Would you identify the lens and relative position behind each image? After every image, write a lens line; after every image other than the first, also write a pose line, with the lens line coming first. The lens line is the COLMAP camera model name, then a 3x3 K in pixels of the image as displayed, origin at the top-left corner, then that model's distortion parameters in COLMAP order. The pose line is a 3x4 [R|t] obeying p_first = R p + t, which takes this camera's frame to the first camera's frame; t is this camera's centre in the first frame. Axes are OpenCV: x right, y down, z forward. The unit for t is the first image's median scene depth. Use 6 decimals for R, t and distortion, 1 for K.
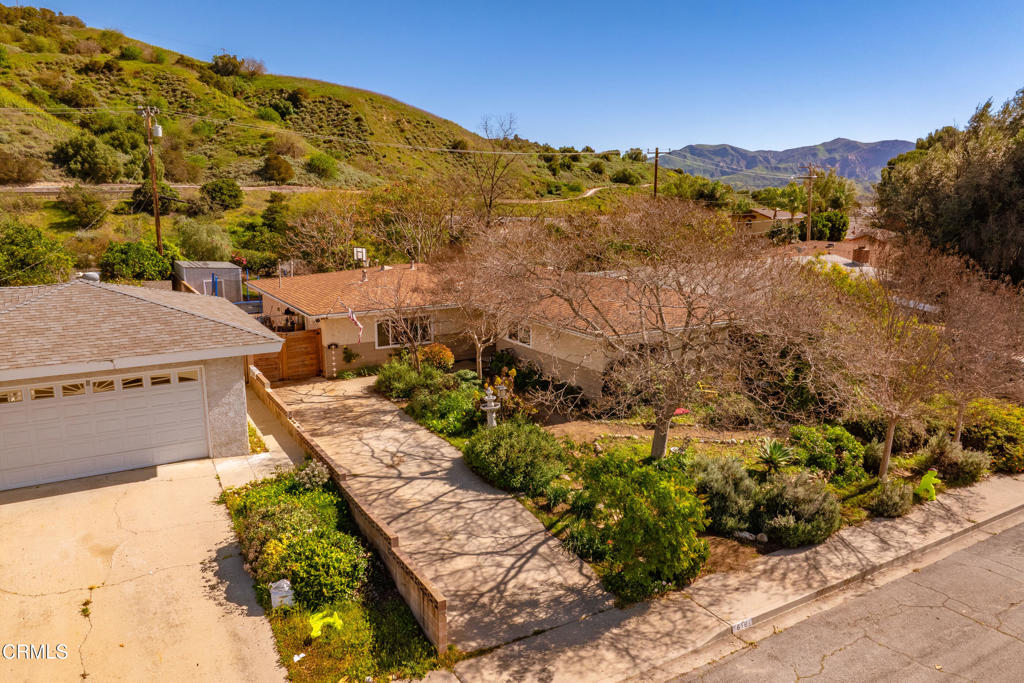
lens RADIAL K [[724.8, 0, 517.0], [0, 724.8, 338.9], [0, 0, 1]] dist [-0.064278, 0.039737]
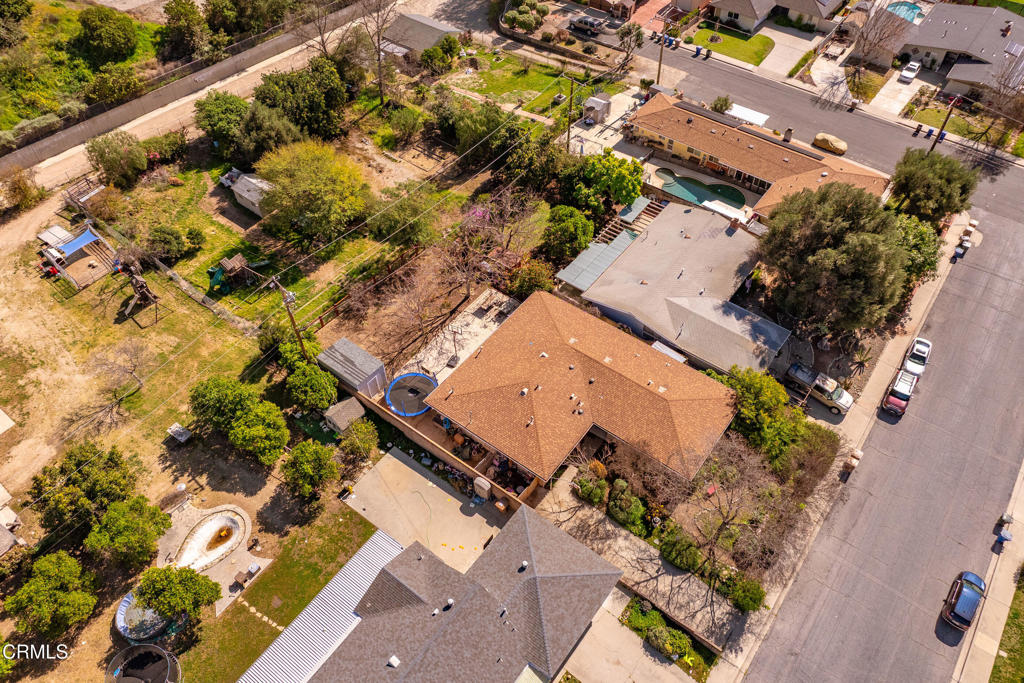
lens RADIAL K [[723.5, 0, 516.8], [0, 723.5, 338.4], [0, 0, 1]] dist [-0.053118, 0.026677]
pose [[0.926439, -0.289103, 0.241104, -0.107156], [0.077752, 0.773616, 0.628866, -0.237994], [-0.368329, -0.563859, 0.739186, -0.038092]]
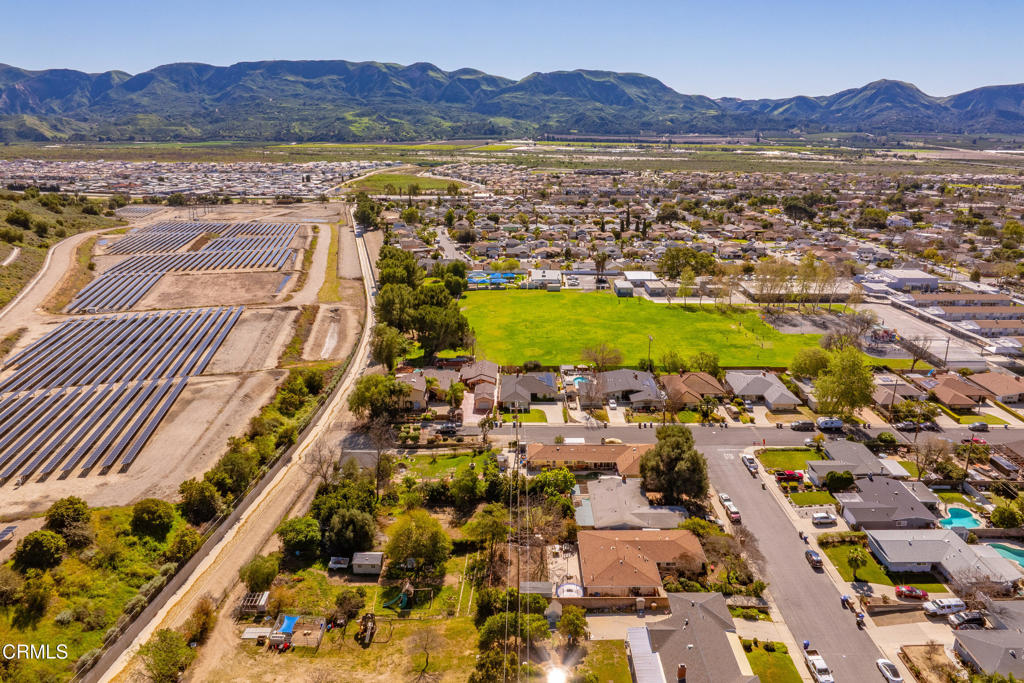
lens RADIAL K [[724.8, 0, 517.0], [0, 724.8, 338.9], [0, 0, 1]] dist [-0.064278, 0.039737]
pose [[0.519585, -0.252685, 0.816200, -0.560475], [0.170412, 0.966723, 0.190803, -0.351964], [-0.837252, 0.039952, 0.545355, -0.098986]]
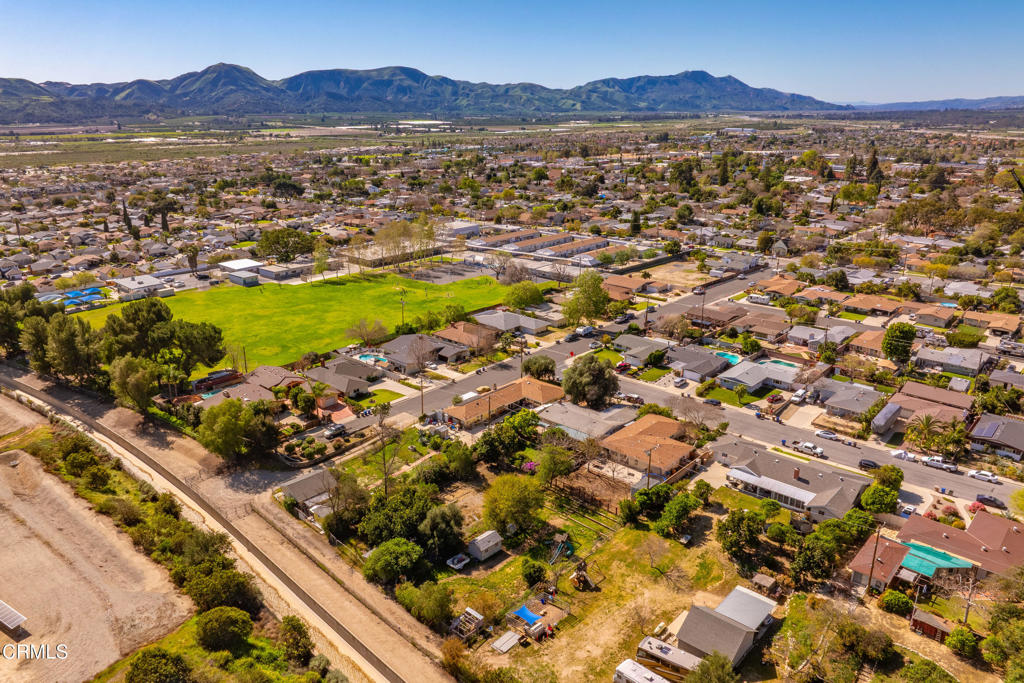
lens RADIAL K [[723.5, 0, 516.8], [0, 723.5, 338.4], [0, 0, 1]] dist [-0.053118, 0.026677]
pose [[-0.286033, -0.301480, 0.909557, -0.684050], [0.192747, 0.911712, 0.362808, -0.449581], [-0.938634, 0.279090, -0.202671, 0.462912]]
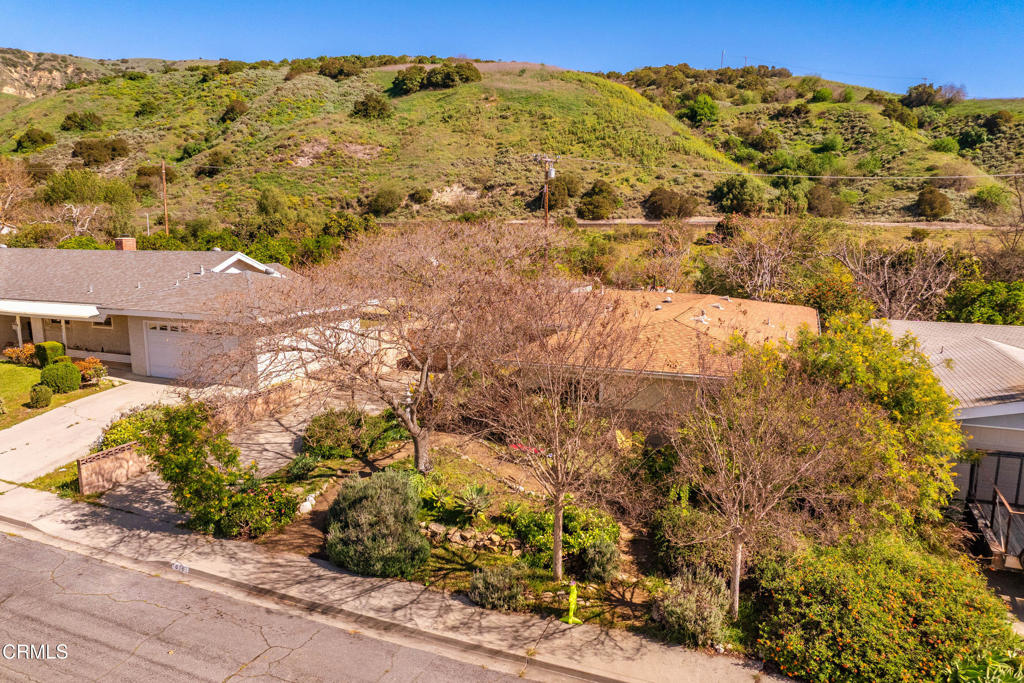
lens RADIAL K [[723.9, 0, 515.3], [0, 723.9, 364.0], [0, 0, 1]] dist [-0.063560, 0.037132]
pose [[0.601365, 0.149172, -0.784926, 0.113637], [-0.160772, 0.984914, 0.064005, -0.008157], [0.782632, 0.087704, 0.616275, 0.048671]]
